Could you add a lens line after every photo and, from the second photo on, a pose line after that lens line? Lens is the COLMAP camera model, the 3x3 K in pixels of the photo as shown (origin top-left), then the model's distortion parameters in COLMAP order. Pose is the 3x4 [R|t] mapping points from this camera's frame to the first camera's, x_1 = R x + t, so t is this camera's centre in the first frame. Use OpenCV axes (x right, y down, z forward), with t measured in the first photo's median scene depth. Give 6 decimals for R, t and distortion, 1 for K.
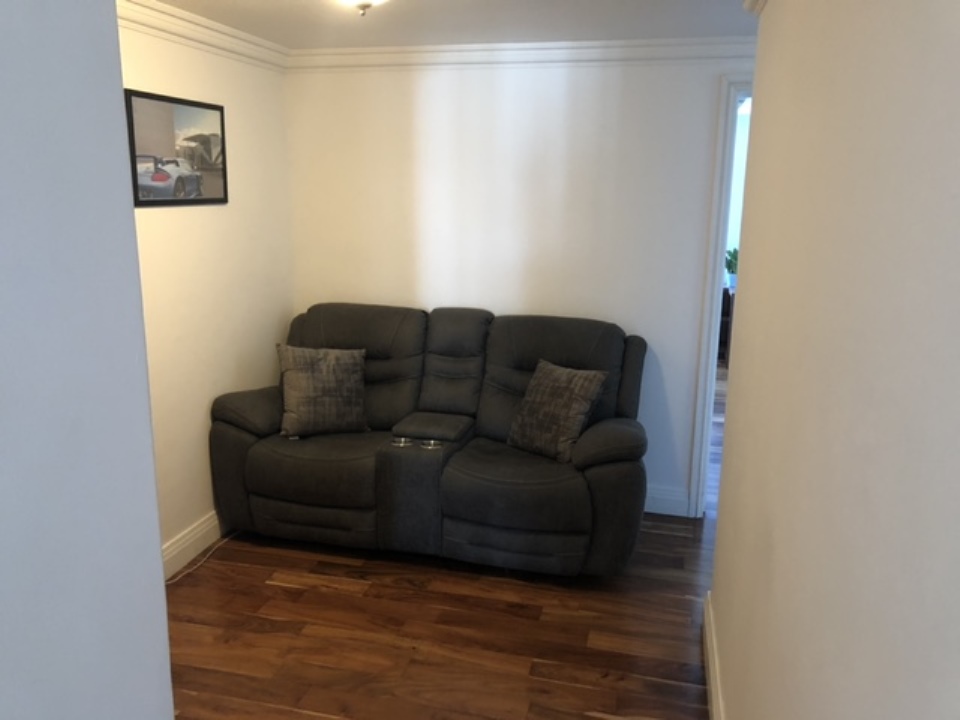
lens RADIAL K [[787.9, 0, 479.3], [0, 787.9, 361.1], [0, 0, 1]] dist [0.061411, -0.074654]
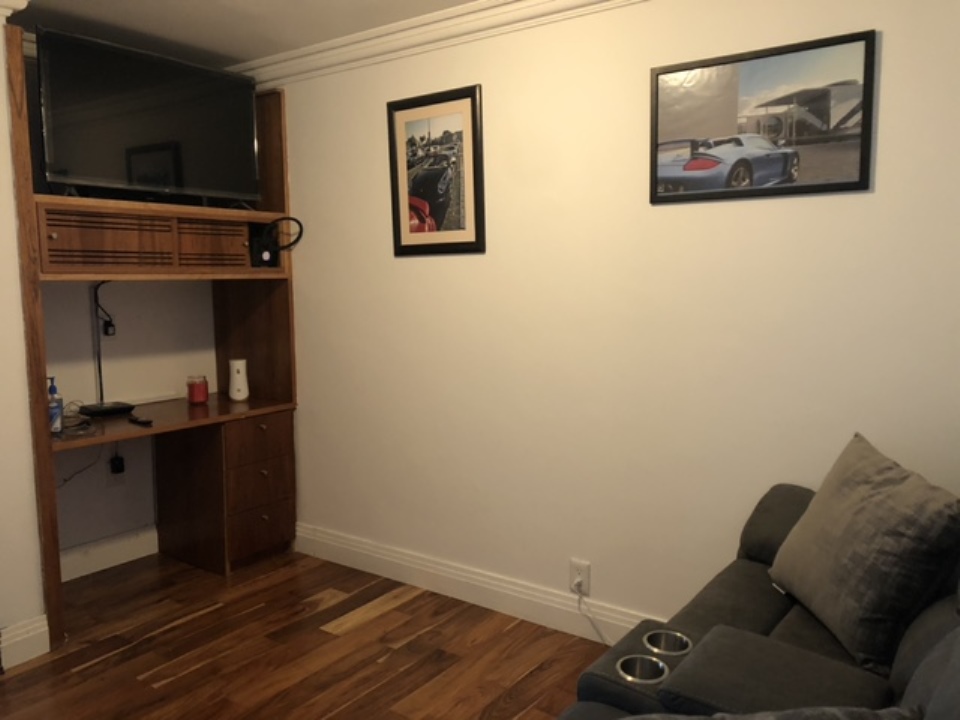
lens RADIAL K [[787.9, 0, 482.1], [0, 787.9, 354.5], [0, 0, 1]] dist [0.061411, -0.074654]
pose [[-0.388641, 0.084824, -0.917477, 0.404074], [-0.202151, 0.963643, 0.174722, -0.138000], [0.898940, 0.253373, -0.357364, 1.091072]]
